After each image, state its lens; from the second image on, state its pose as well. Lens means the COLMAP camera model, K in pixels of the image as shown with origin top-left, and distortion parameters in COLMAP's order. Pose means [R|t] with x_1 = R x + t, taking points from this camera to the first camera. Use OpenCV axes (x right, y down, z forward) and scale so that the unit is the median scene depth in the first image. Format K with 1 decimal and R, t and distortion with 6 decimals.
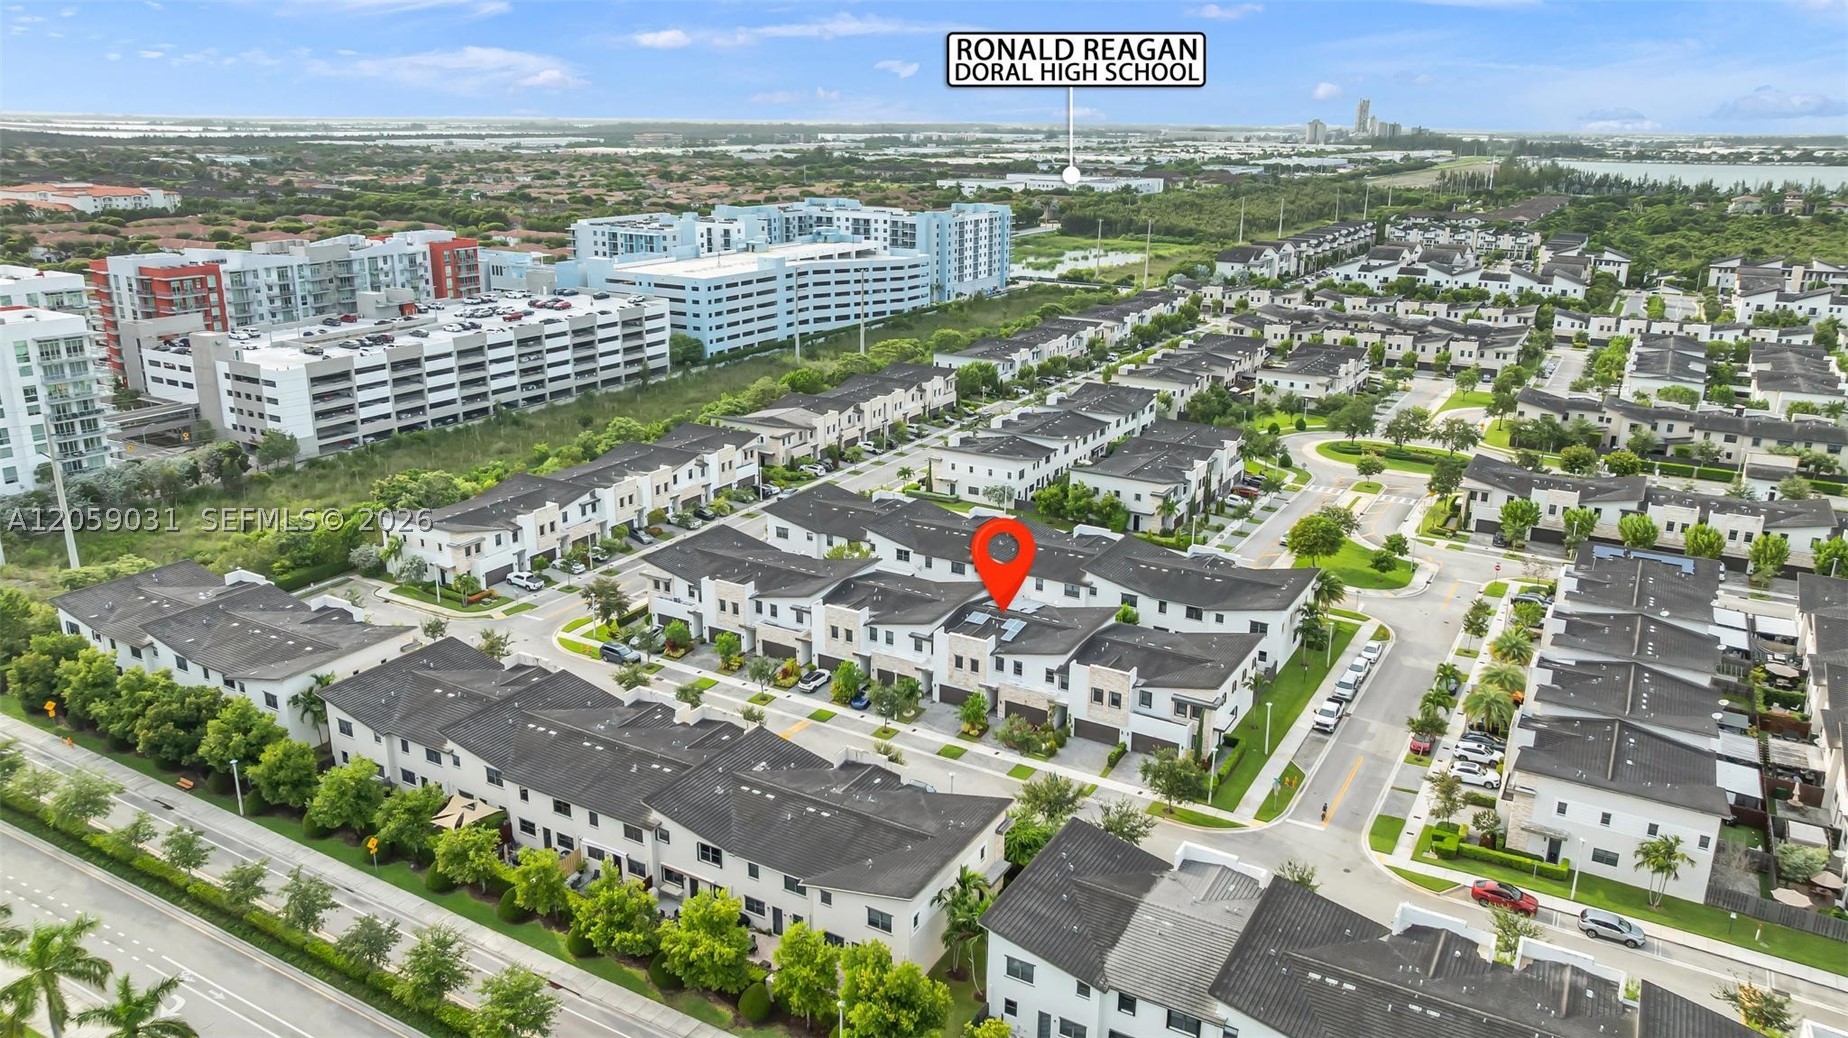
lens RADIAL K [[1304.3, 0, 928.5], [0, 1304.3, 533.0], [0, 0, 1]] dist [-0.020047, 0.021585]
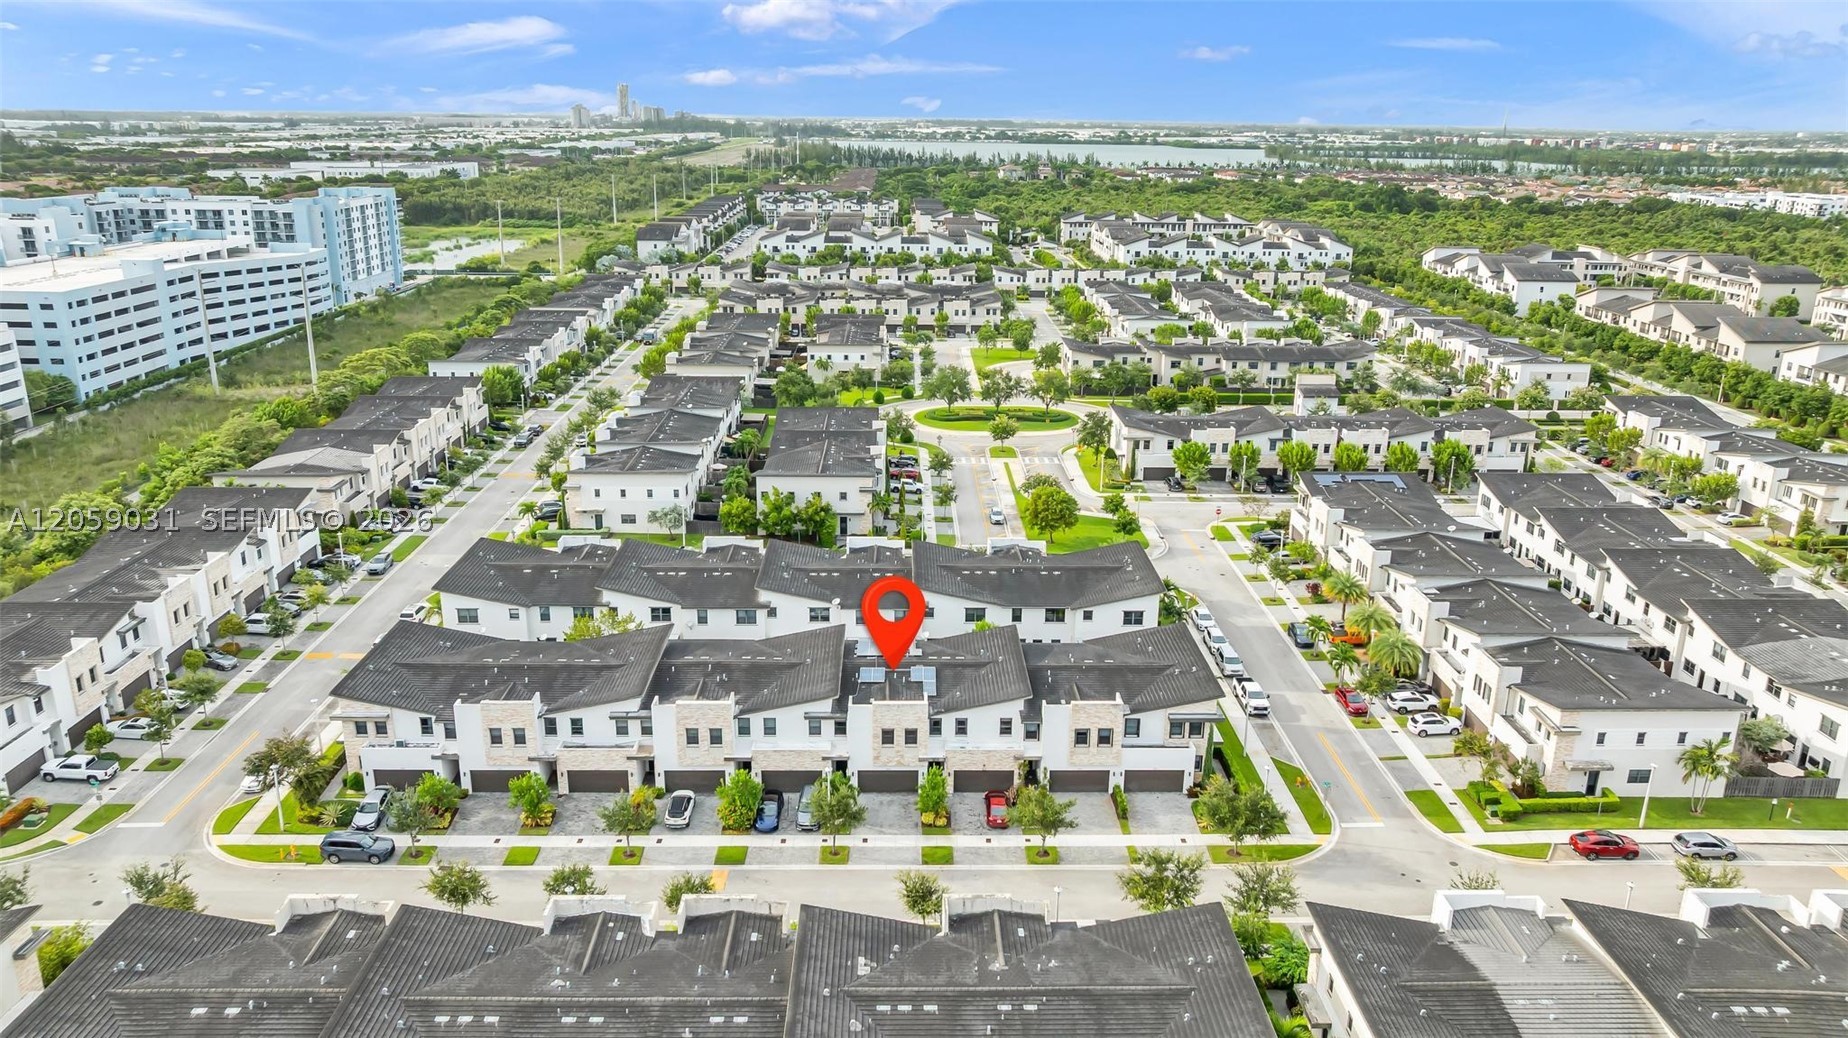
lens RADIAL K [[1304.3, 0, 938.3], [0, 1304.3, 513.3], [0, 0, 1]] dist [-0.020047, 0.021585]
pose [[0.853240, -0.154320, 0.498164, -0.177882], [0.156674, 0.986943, 0.037386, -0.031301], [-0.497428, 0.046150, 0.866277, 0.176421]]
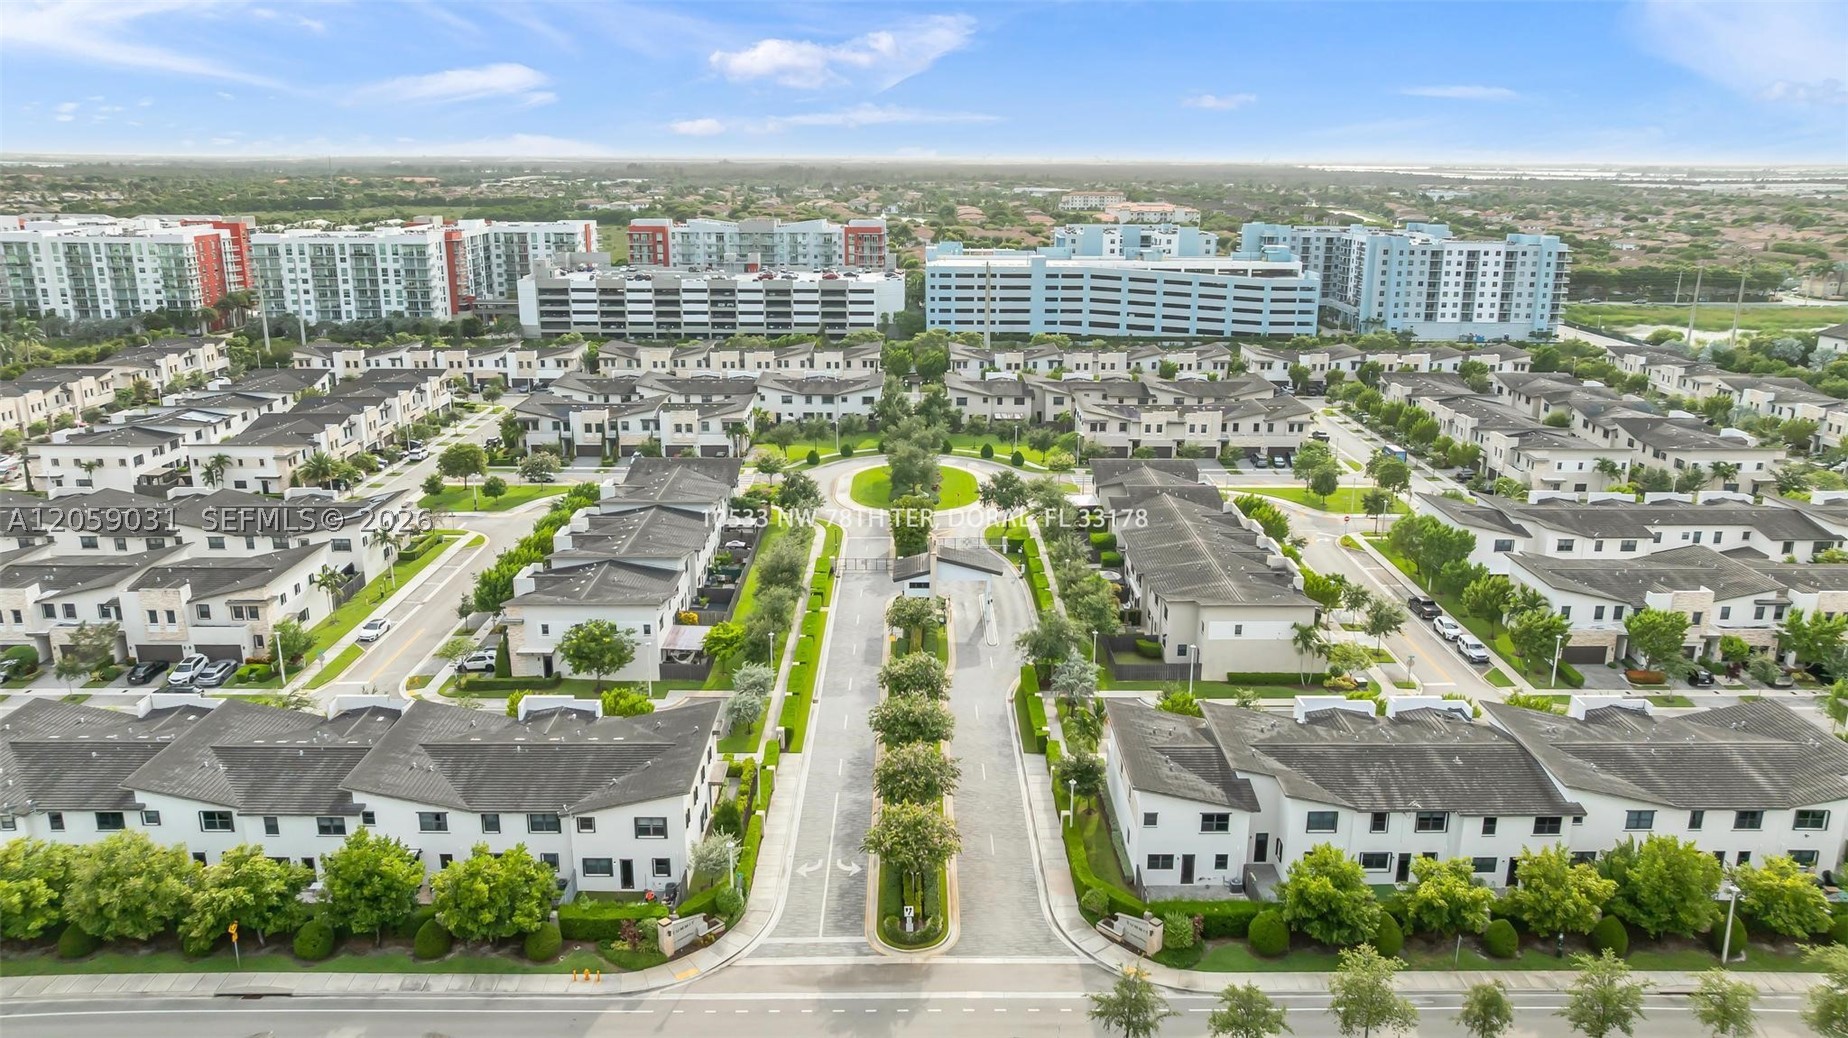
lens RADIAL K [[1304.3, 0, 918.6], [0, 1304.3, 515.7], [0, 0, 1]] dist [-0.020047, 0.021585]
pose [[0.505241, 0.225332, -0.833041, 1.099374], [-0.263418, 0.959508, 0.099777, -0.128255], [0.821792, 0.169027, 0.544139, 0.537270]]
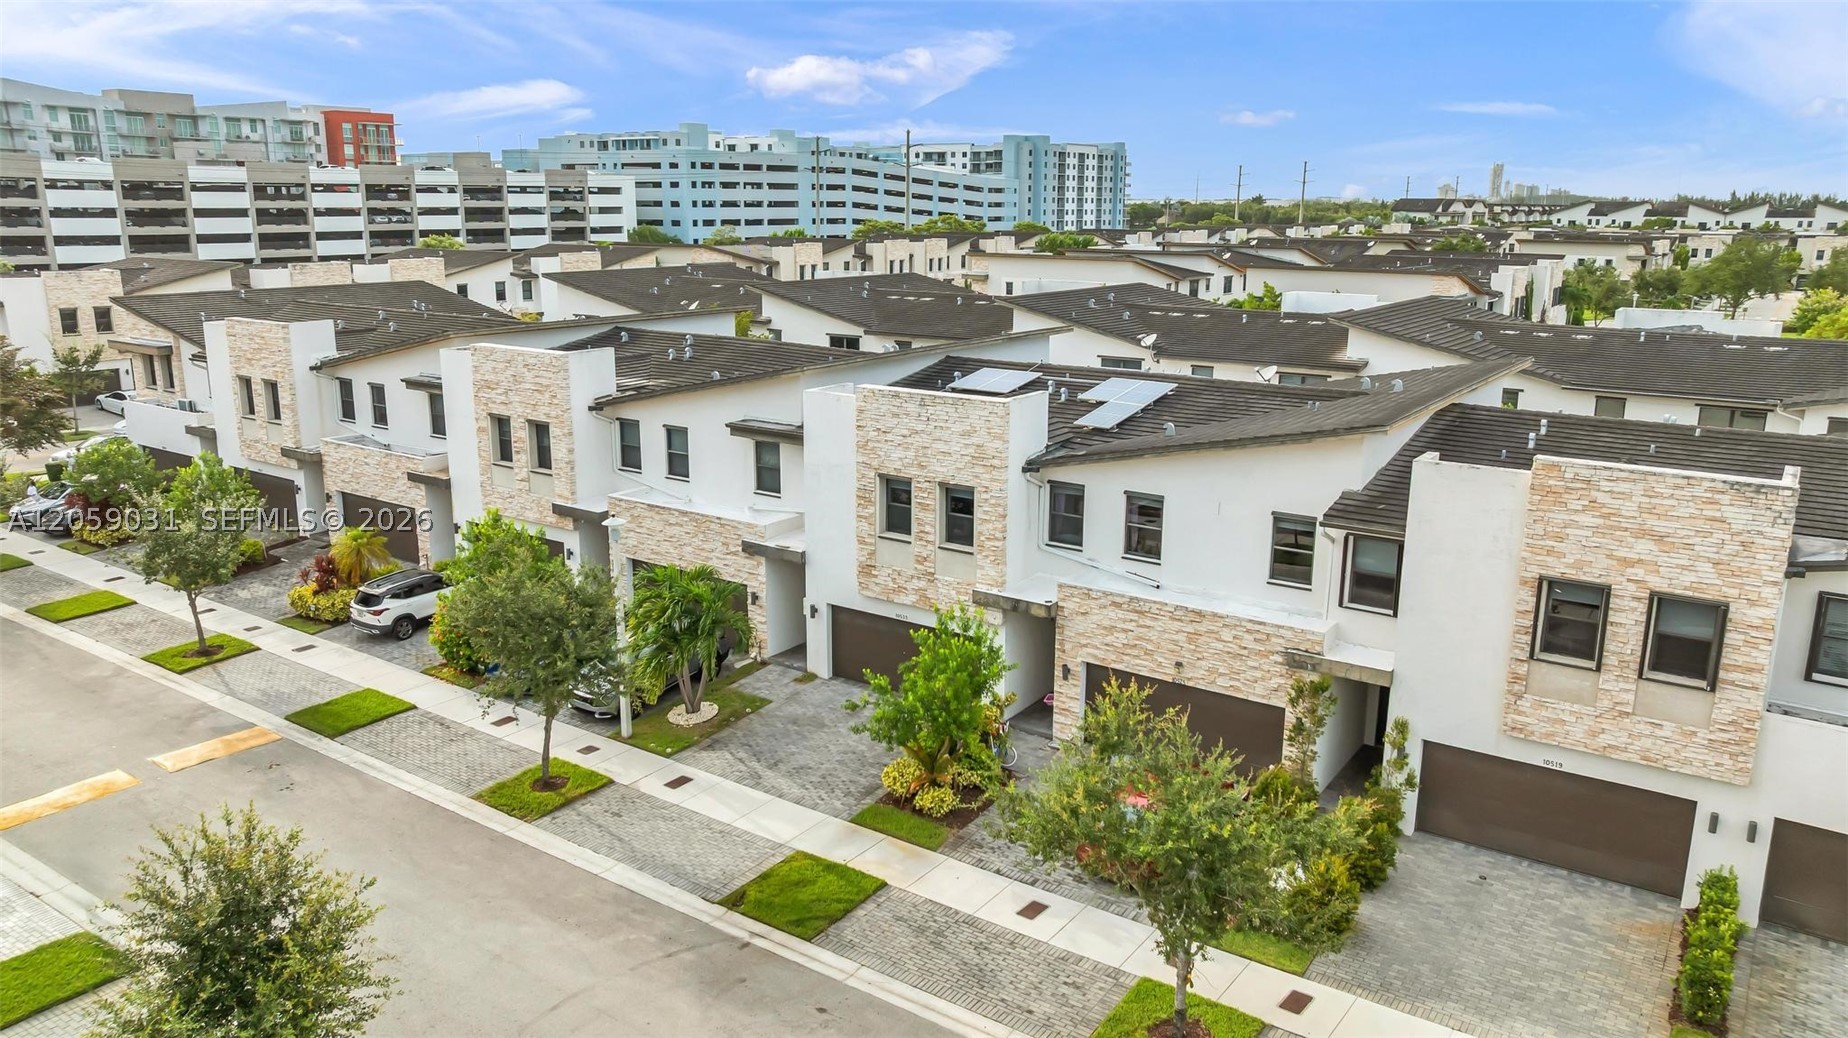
lens RADIAL K [[1304.3, 0, 929.8], [0, 1304.3, 525.0], [0, 0, 1]] dist [-0.020047, 0.021585]
pose [[0.996374, 0.016297, -0.083502, 0.028048], [-0.021798, 0.997621, -0.065397, 0.066857], [0.082238, 0.066980, 0.994359, 0.429551]]
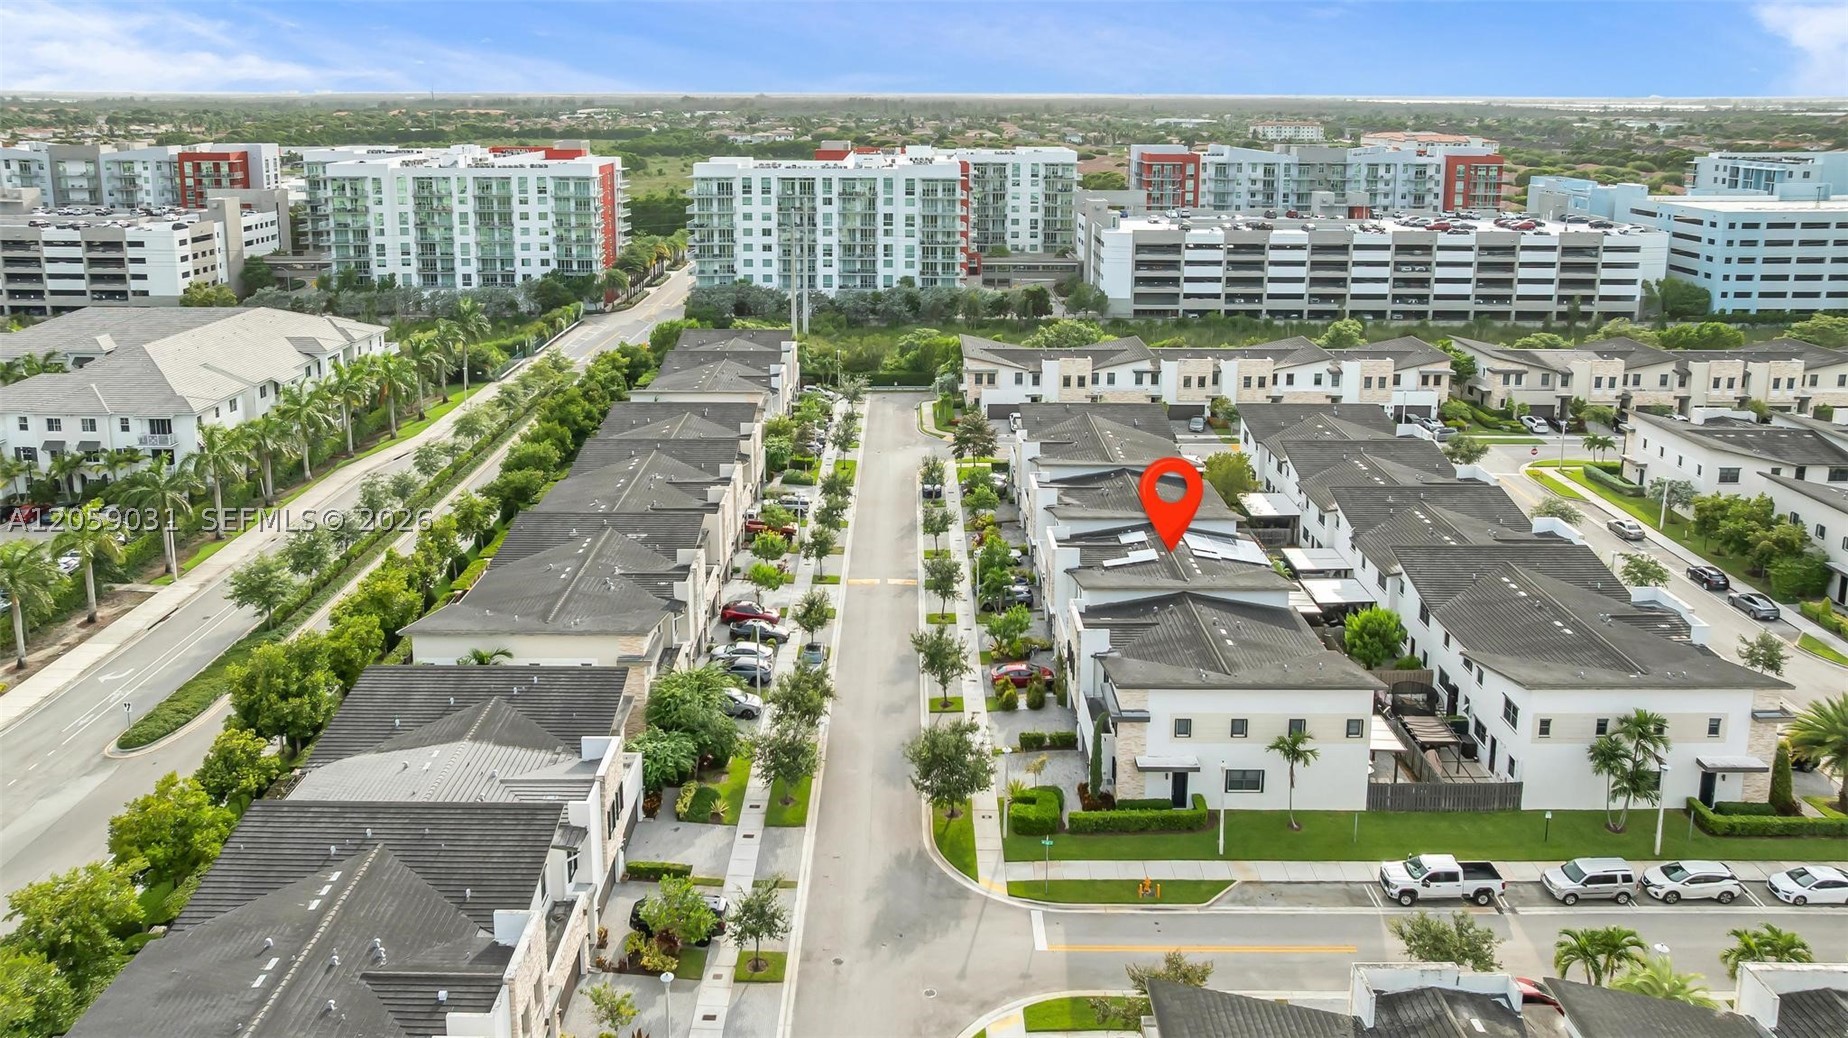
lens RADIAL K [[1337.4, 0, 885.1], [0, 1337.4, 344.9], [0, 0, 1]] dist [-0.023409, 0.002146]
pose [[0.489032, 0.154094, -0.858547, 0.349917], [-0.263554, 0.964371, 0.022965, -0.011289], [0.831497, 0.215043, 0.512220, 0.280783]]
